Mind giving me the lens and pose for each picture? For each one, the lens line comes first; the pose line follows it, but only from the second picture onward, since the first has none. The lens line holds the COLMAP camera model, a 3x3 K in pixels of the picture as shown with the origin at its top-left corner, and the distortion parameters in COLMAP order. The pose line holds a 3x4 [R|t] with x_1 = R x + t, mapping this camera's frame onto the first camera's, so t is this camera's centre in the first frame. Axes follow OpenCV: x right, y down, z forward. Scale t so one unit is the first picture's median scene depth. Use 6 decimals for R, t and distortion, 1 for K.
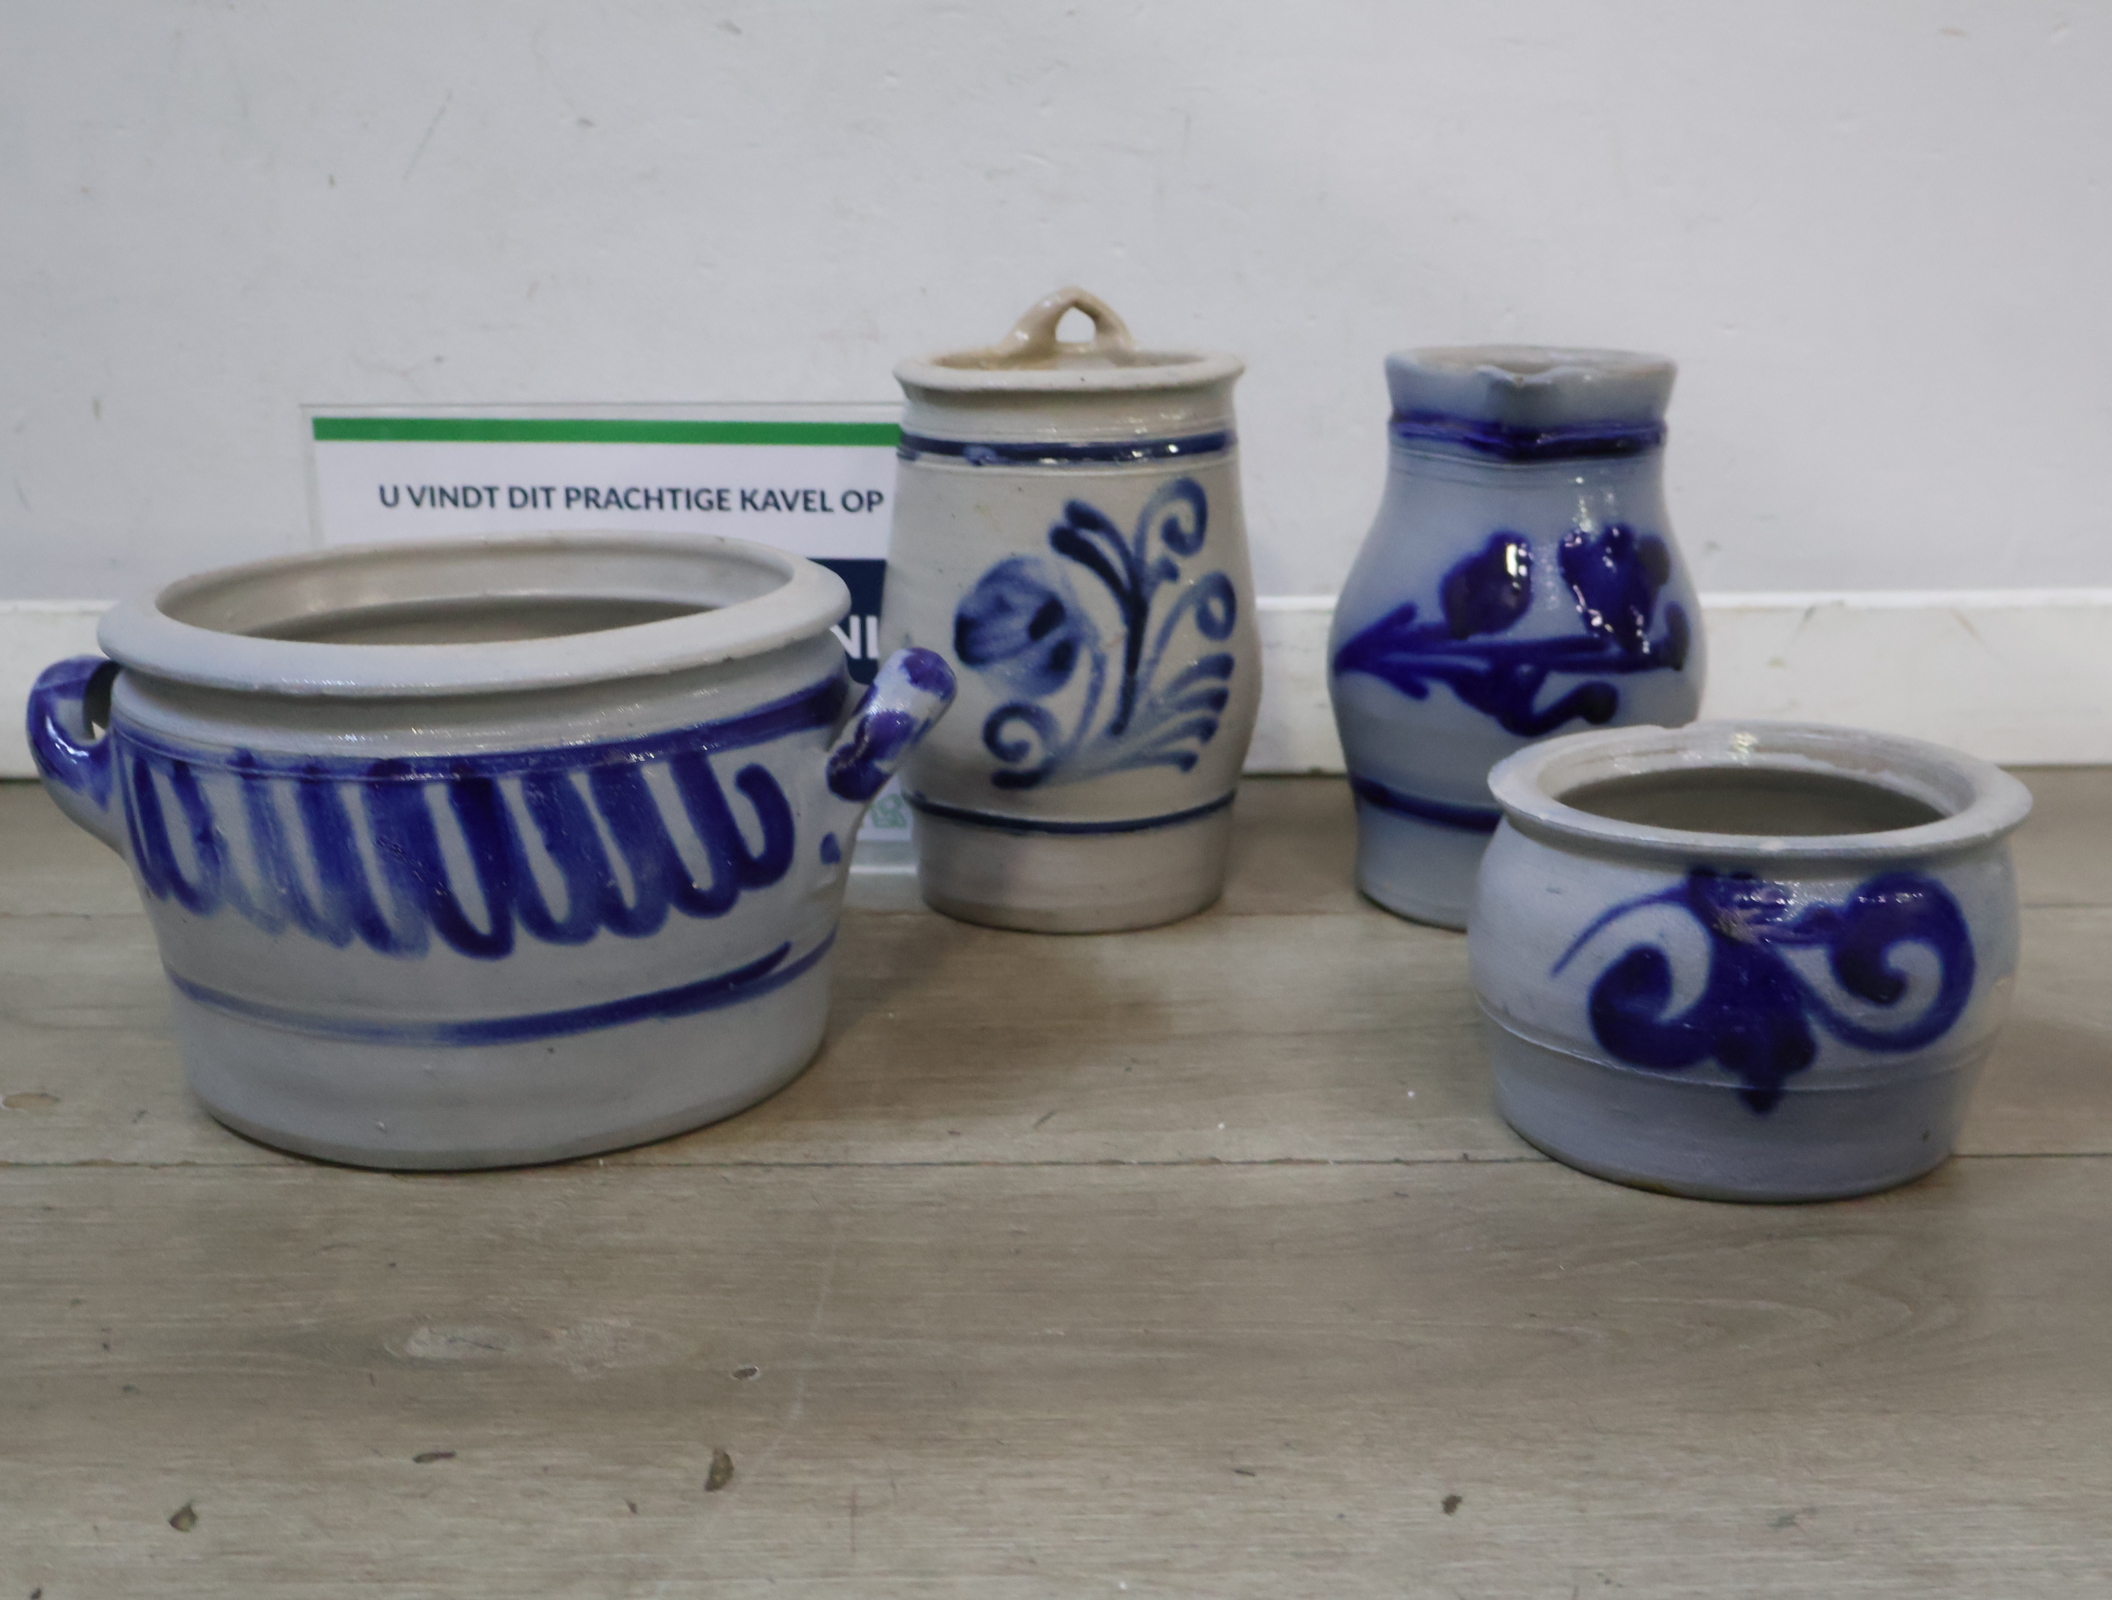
lens RADIAL K [[2382.6, 0, 1062.2], [0, 2382.6, 806.5], [0, 0, 1]] dist [0.008462, 0.000000]
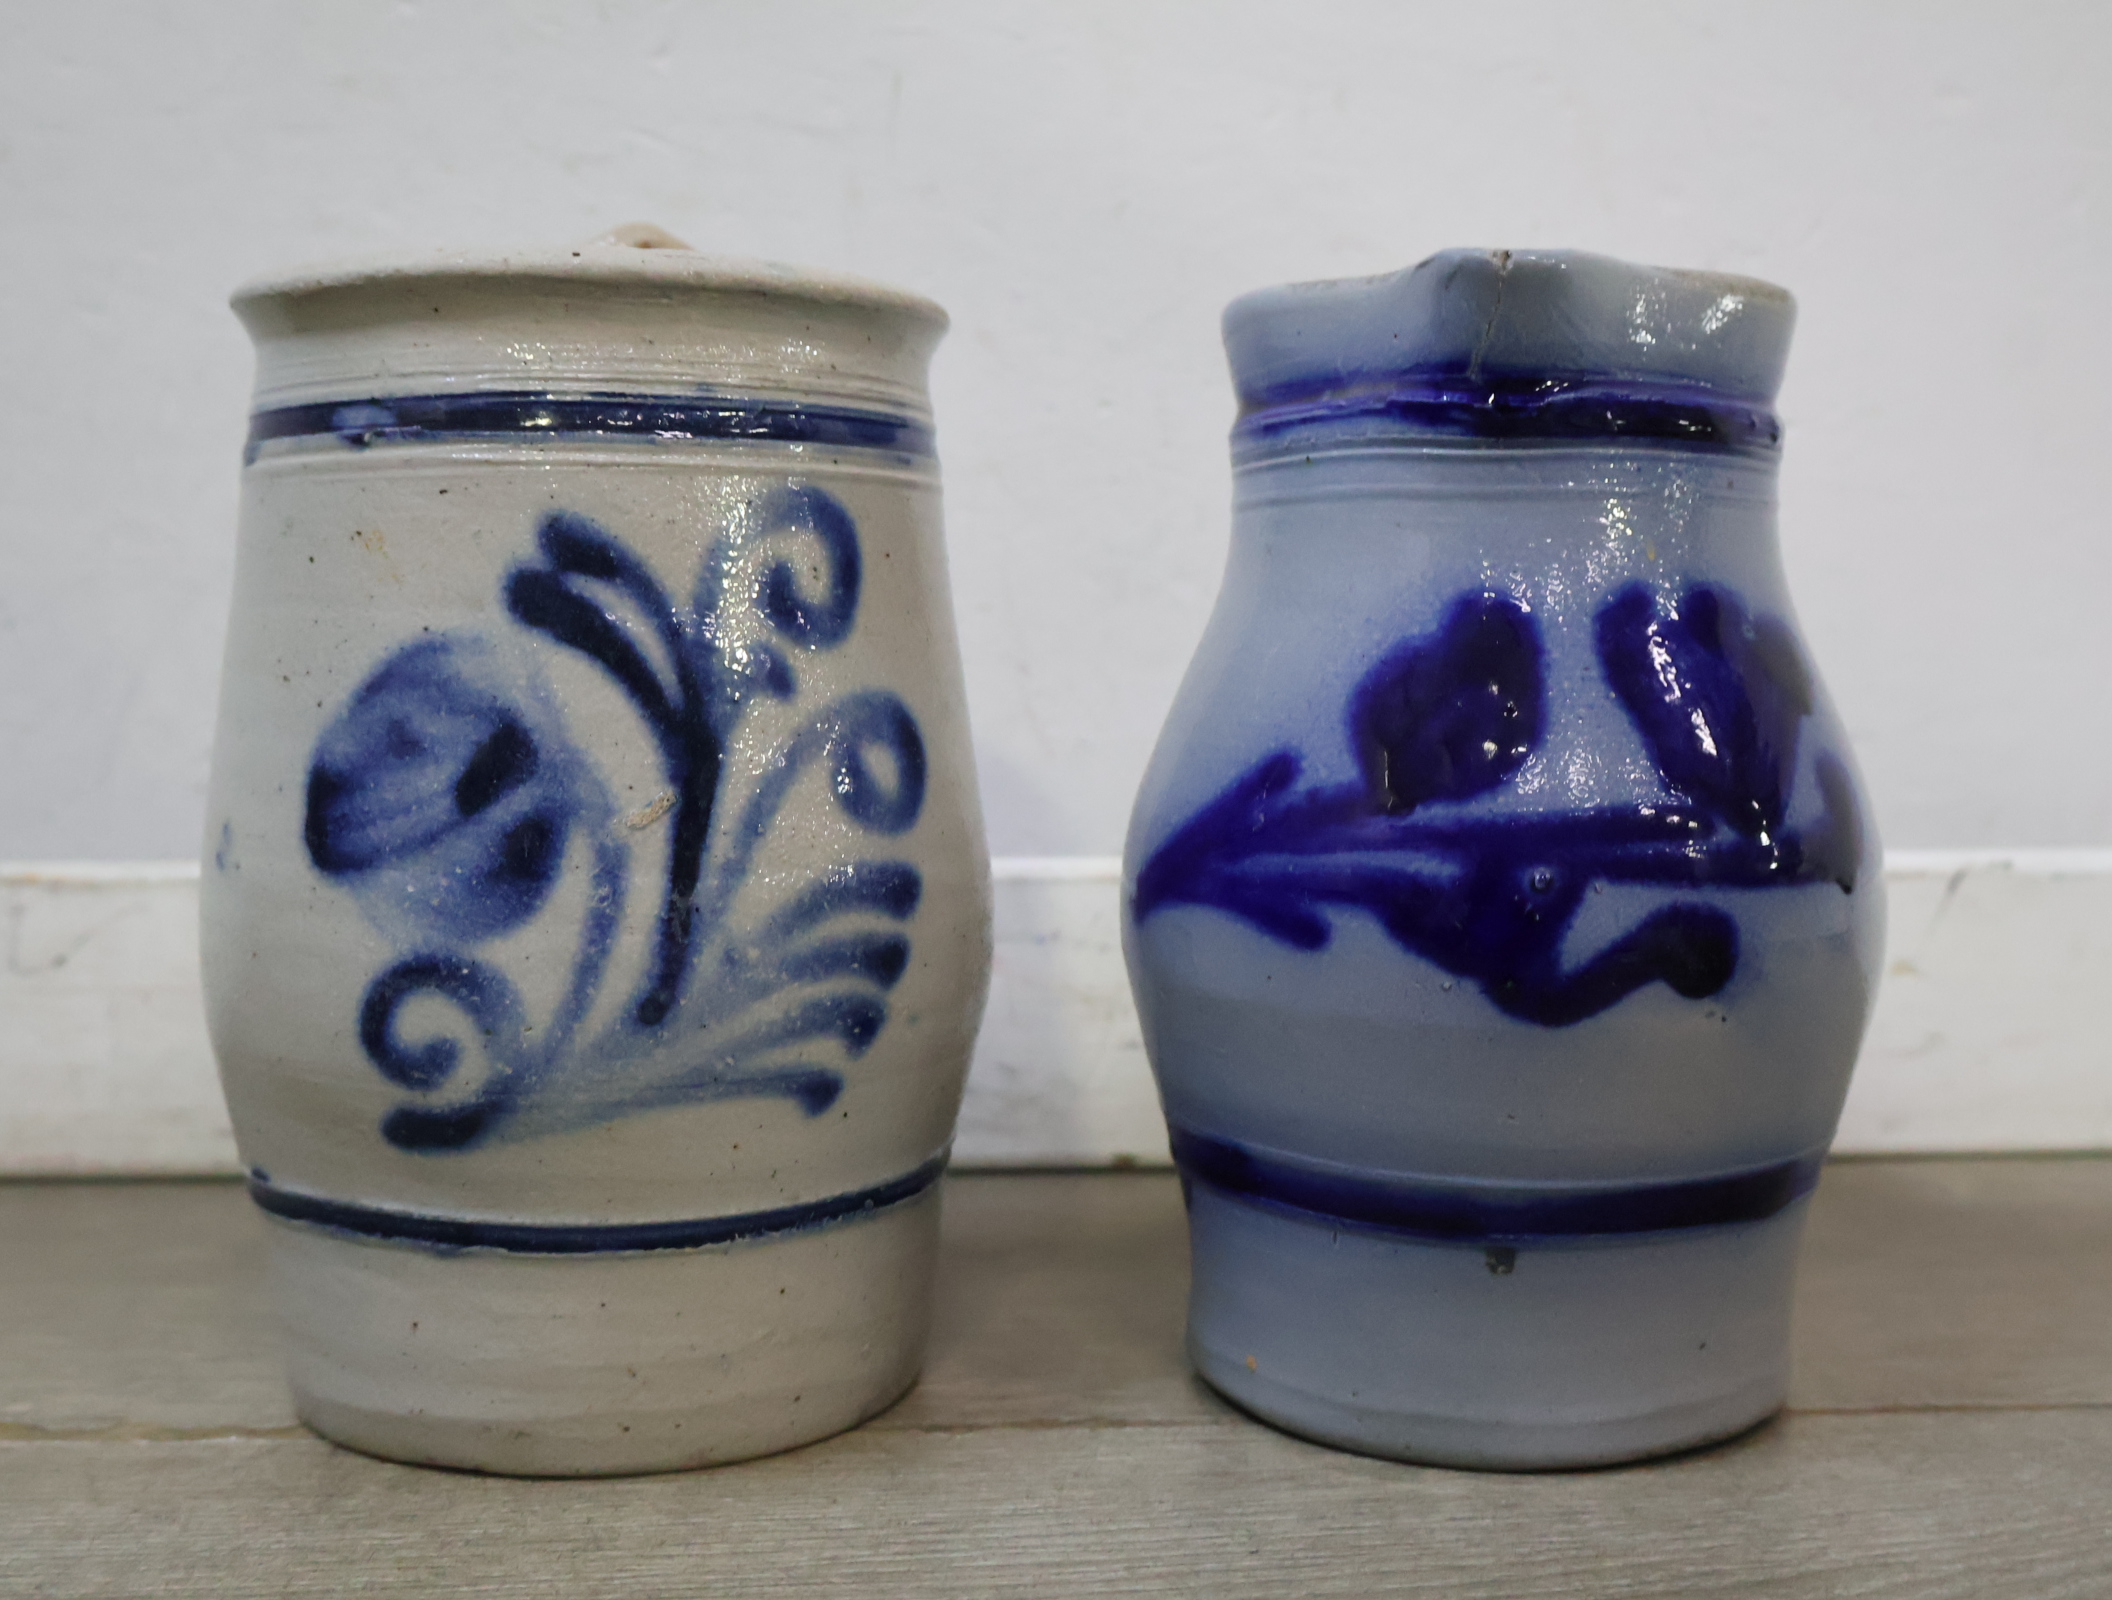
lens RADIAL K [[2382.6, 0, 1043.6], [0, 2382.6, 805.5], [0, 0, 1]] dist [0.008462, 0.000000]
pose [[0.998718, 0.003258, 0.050521, 0.091968], [0.006881, 0.979931, -0.199220, 0.024497], [-0.050156, 0.199312, 0.978652, 0.671099]]
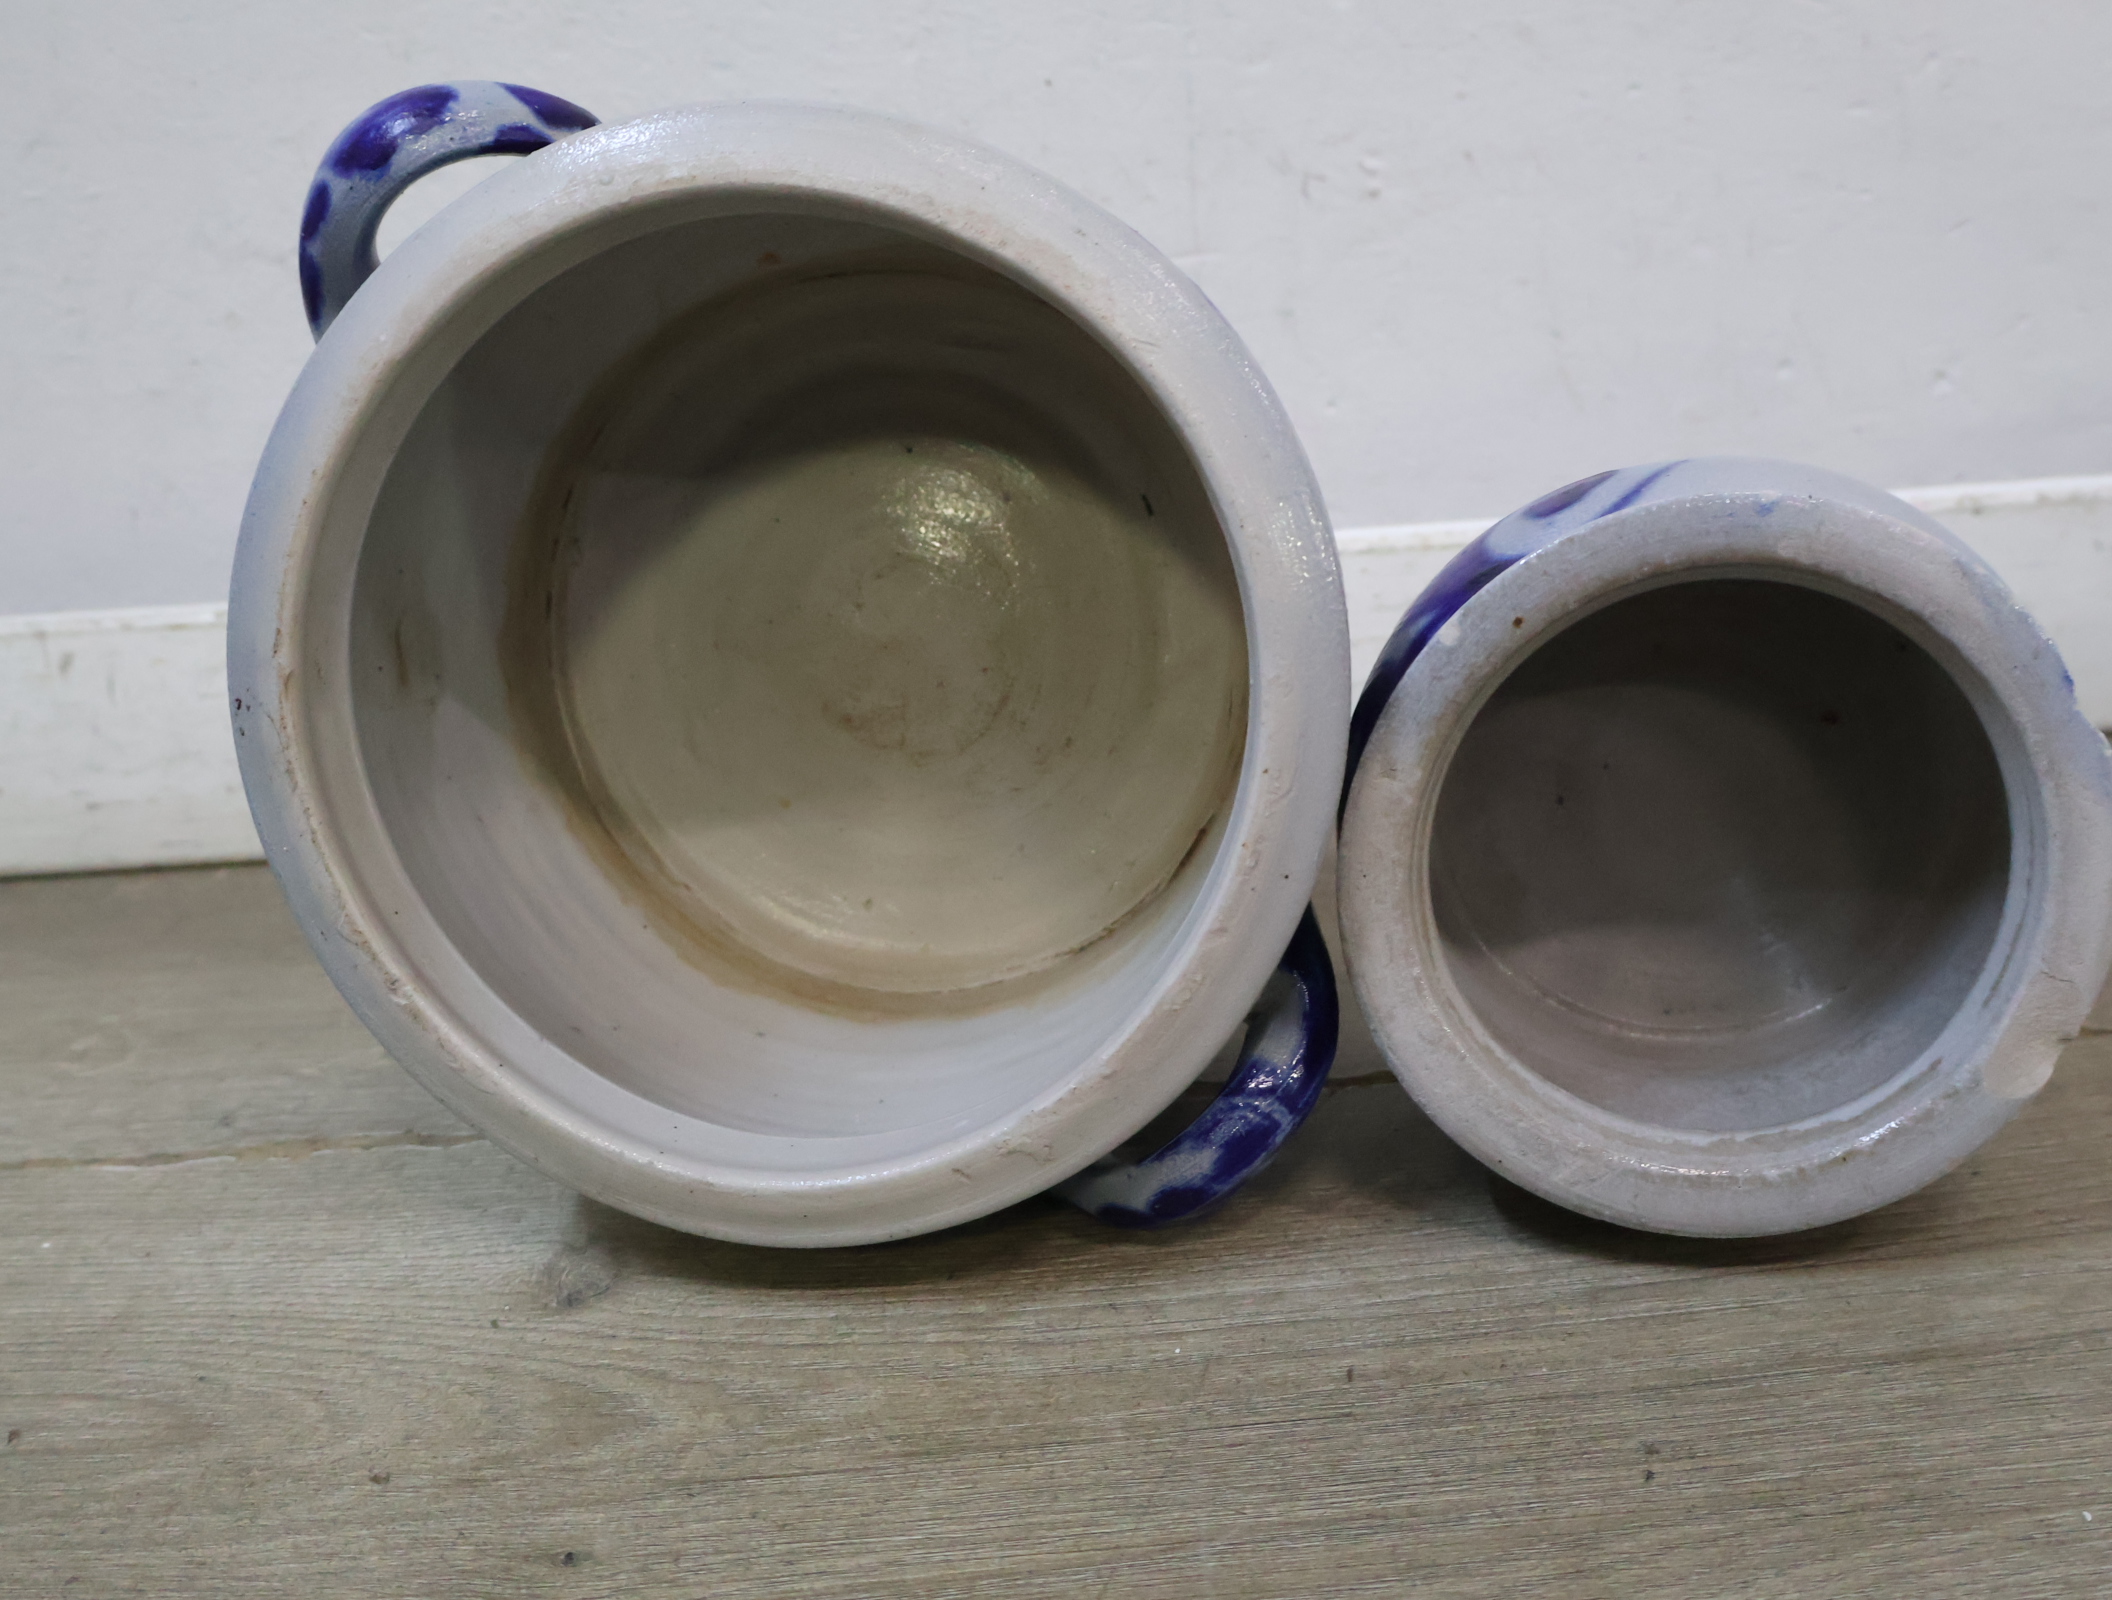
lens RADIAL K [[2382.6, 0, 1054.4], [0, 2382.6, 798.4], [0, 0, 1]] dist [0.008462, 0.000000]
pose [[0.997858, -0.065374, 0.002307, -0.111756], [0.065004, 0.994919, 0.076884, -0.108540], [-0.007321, -0.076570, 0.997037, 0.505759]]
